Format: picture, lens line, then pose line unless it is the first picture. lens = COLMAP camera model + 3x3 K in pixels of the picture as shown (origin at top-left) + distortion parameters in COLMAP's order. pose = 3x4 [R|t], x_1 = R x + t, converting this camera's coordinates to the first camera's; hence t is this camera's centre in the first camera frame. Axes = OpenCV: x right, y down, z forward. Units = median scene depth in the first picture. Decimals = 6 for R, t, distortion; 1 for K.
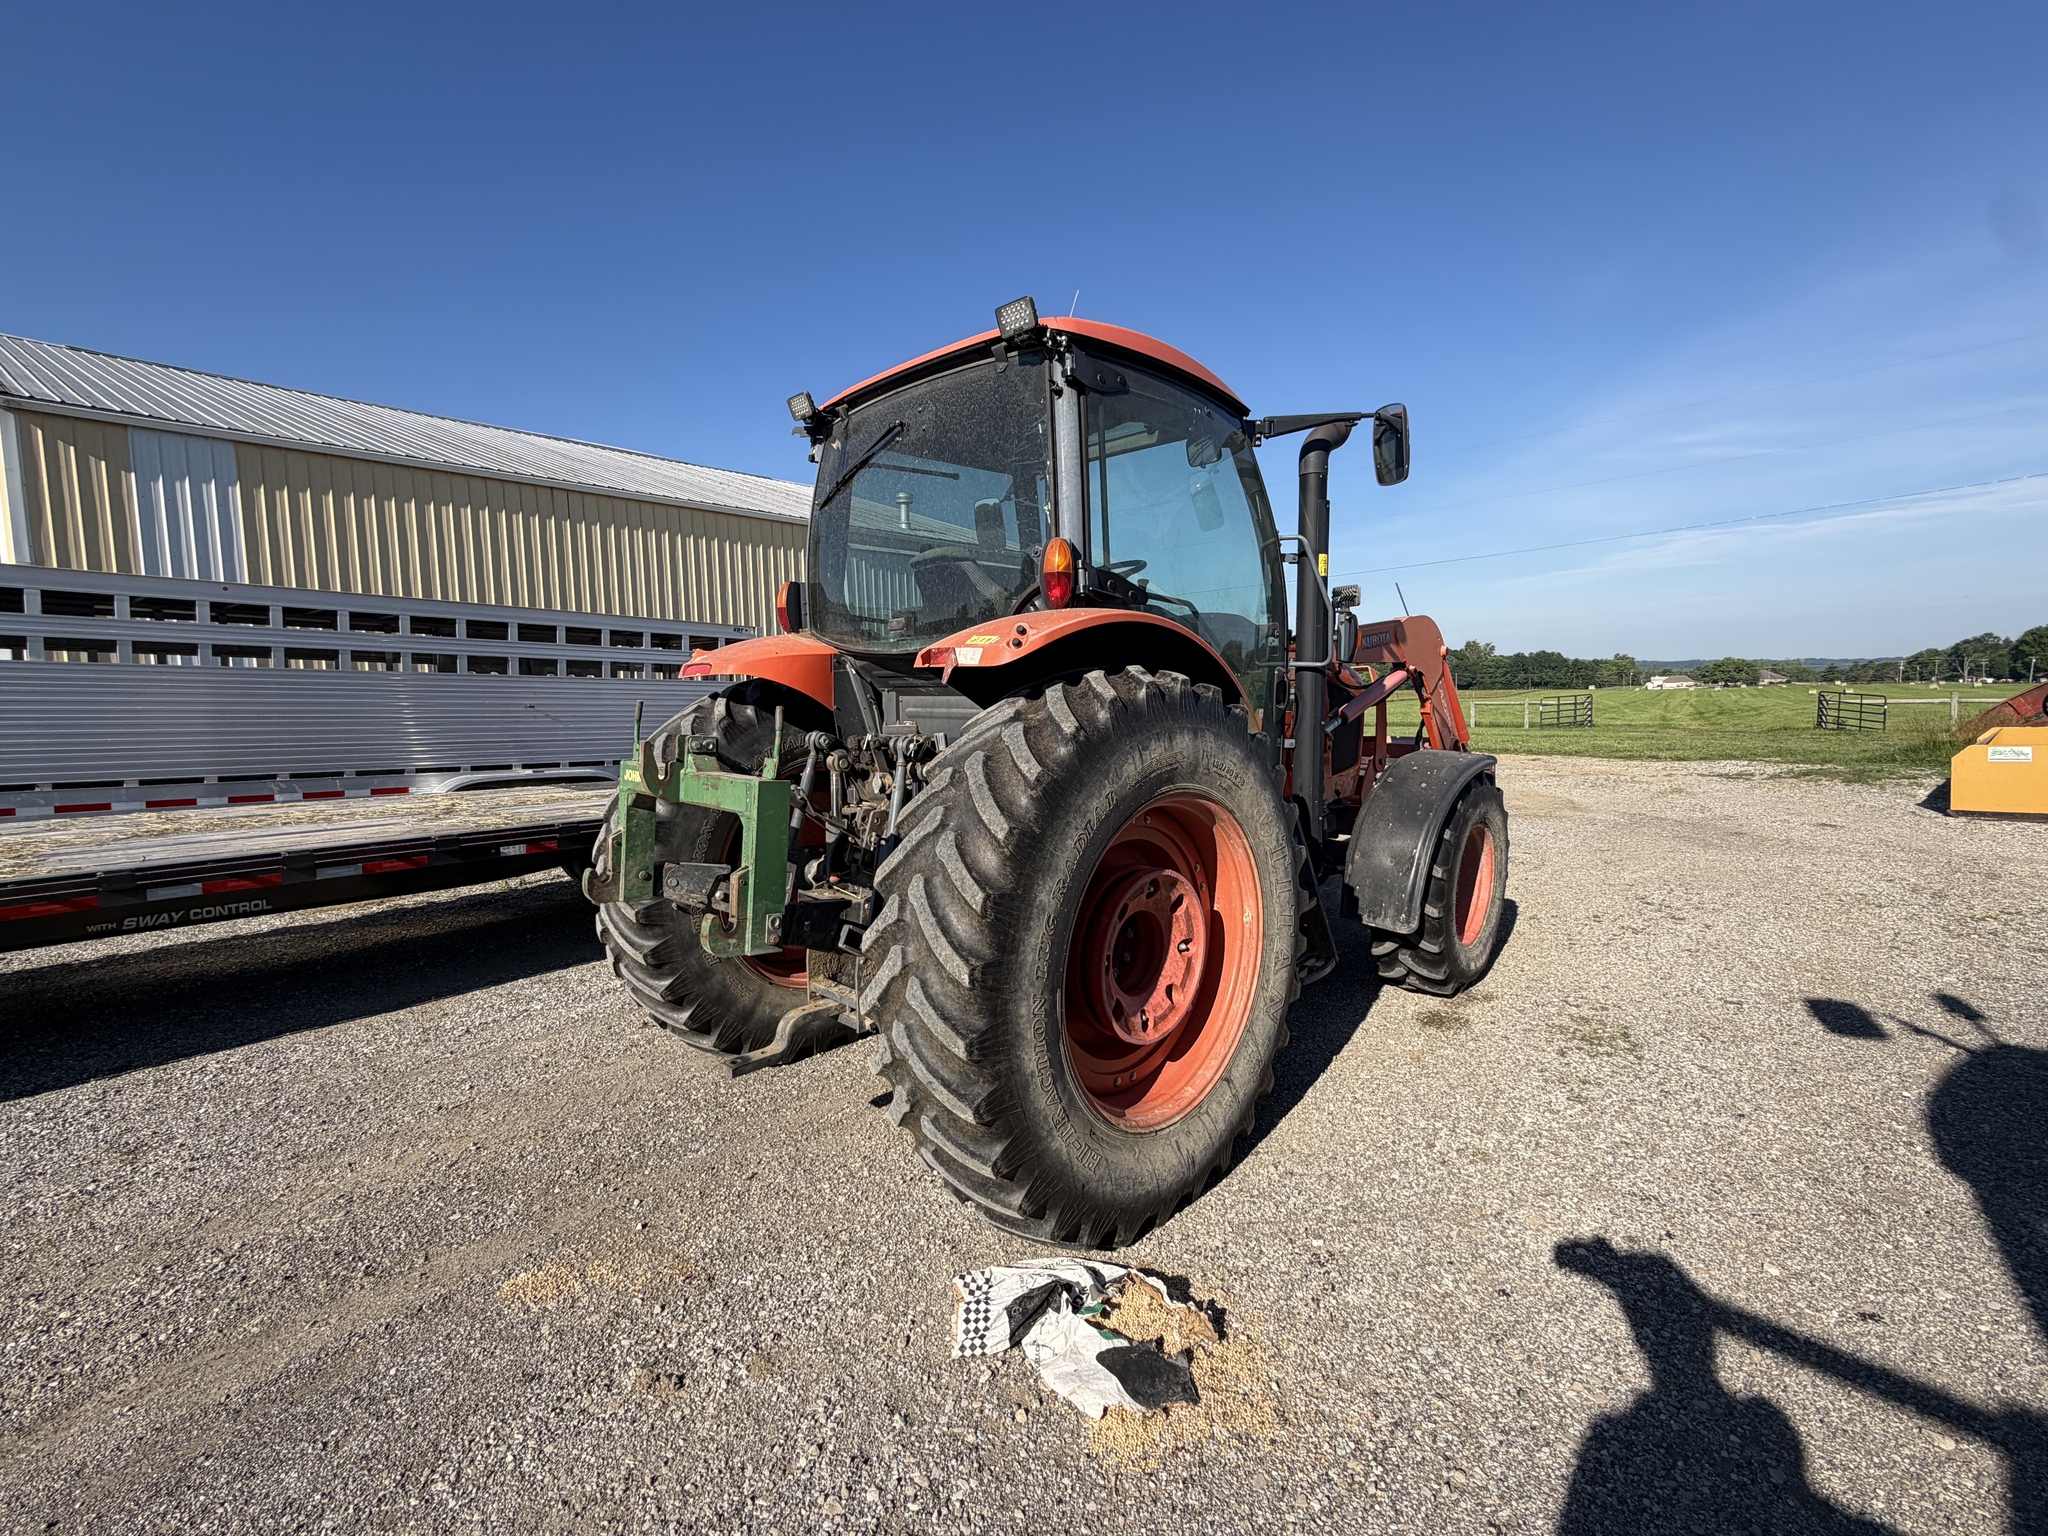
lens RADIAL K [[908.3, 0, 1015.6], [0, 908.3, 760.5], [0, 0, 1]] dist [0.000154, -0.000234]
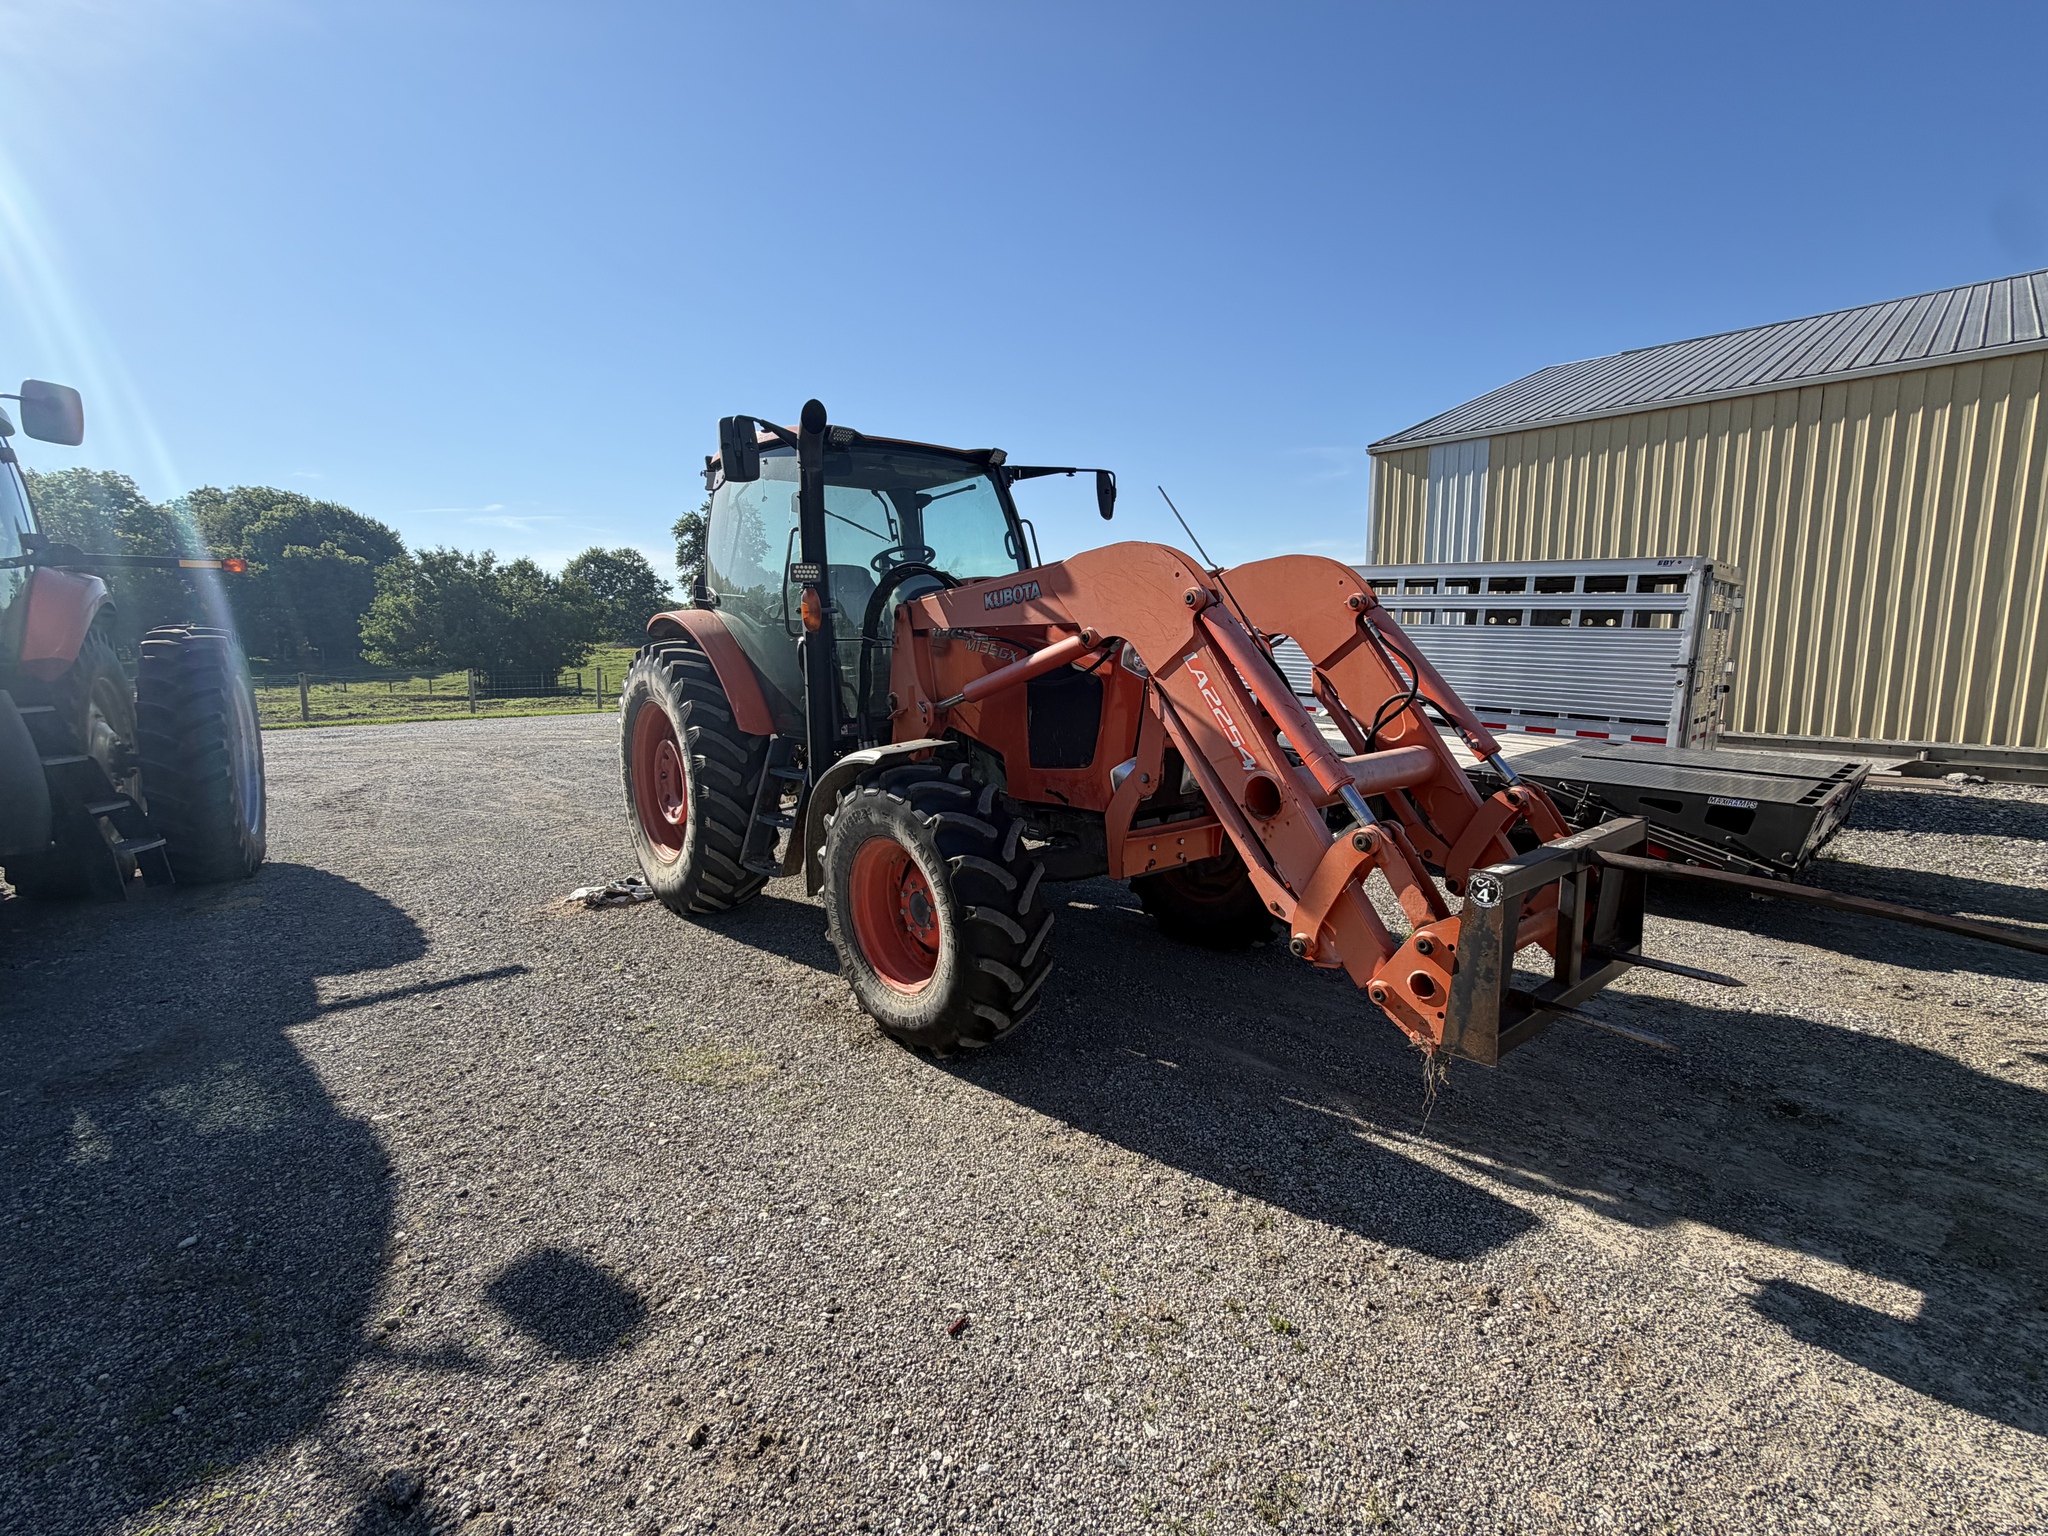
lens RADIAL K [[908.3, 0, 1025.4], [0, 908.3, 778.5], [0, 0, 1]] dist [0.000154, -0.000234]
pose [[-0.093739, 0.160997, -0.982493, 1.385975], [-0.081279, 0.982307, 0.168721, -0.132711], [0.992274, 0.095672, -0.078994, 1.303604]]
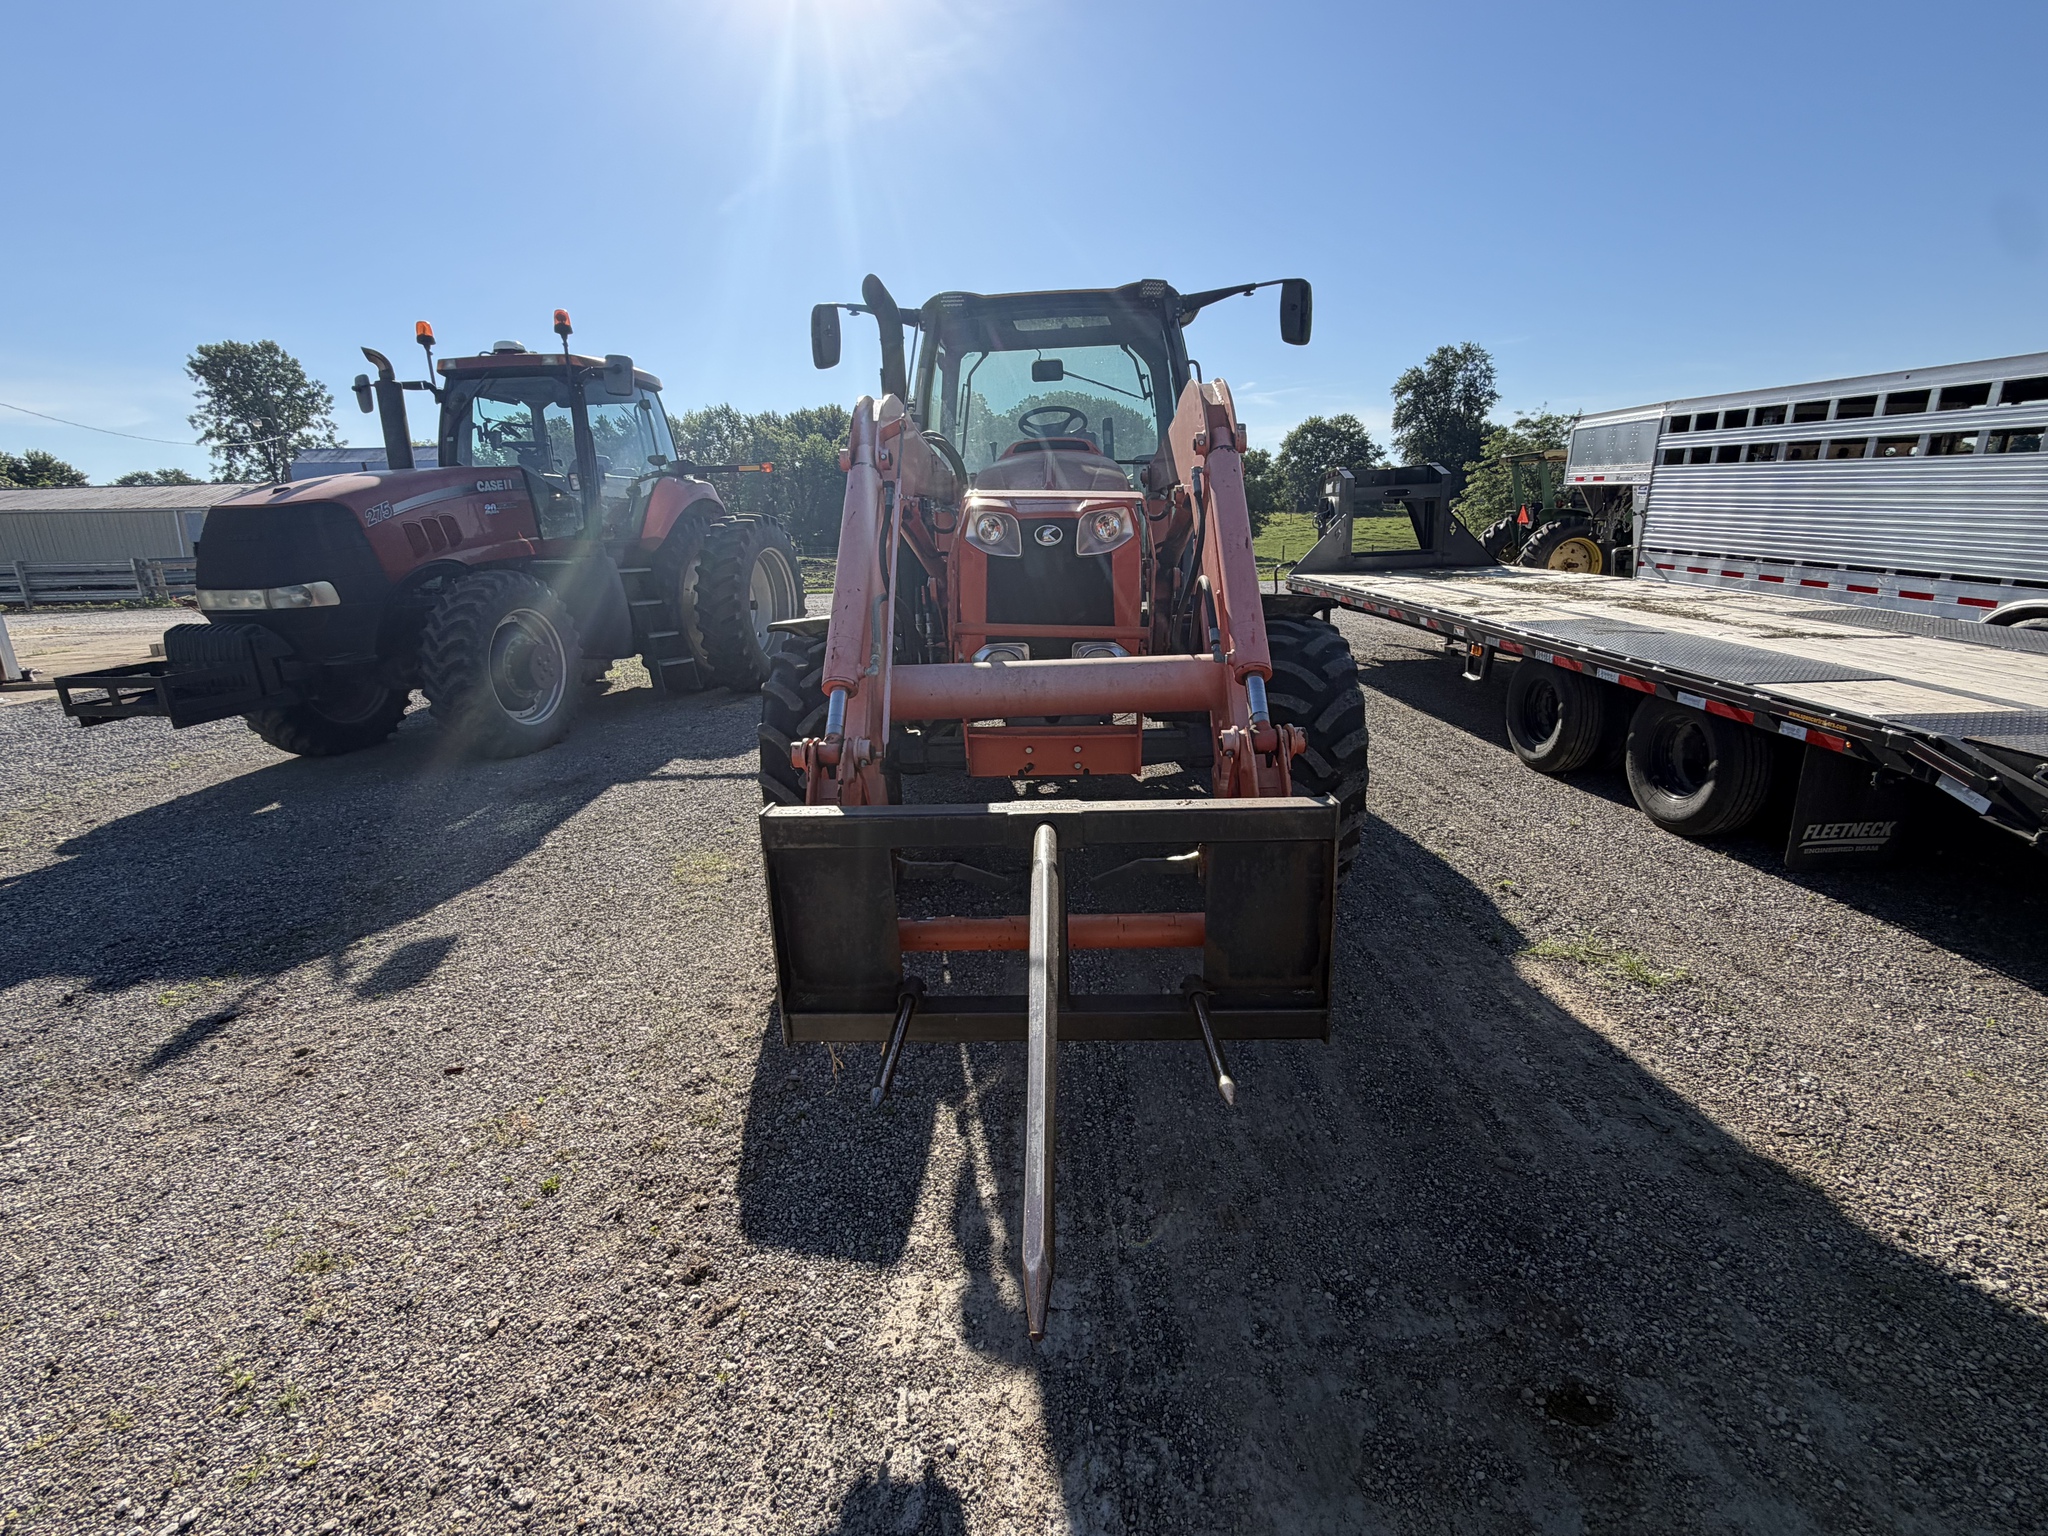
lens RADIAL K [[908.3, 0, 1021.4], [0, 908.3, 771.2], [0, 0, 1]] dist [0.000154, -0.000234]
pose [[-0.741388, 0.209384, -0.637575, 0.999955], [-0.020642, 0.942513, 0.333530, -0.171822], [0.670759, 0.260436, -0.694446, 1.939948]]
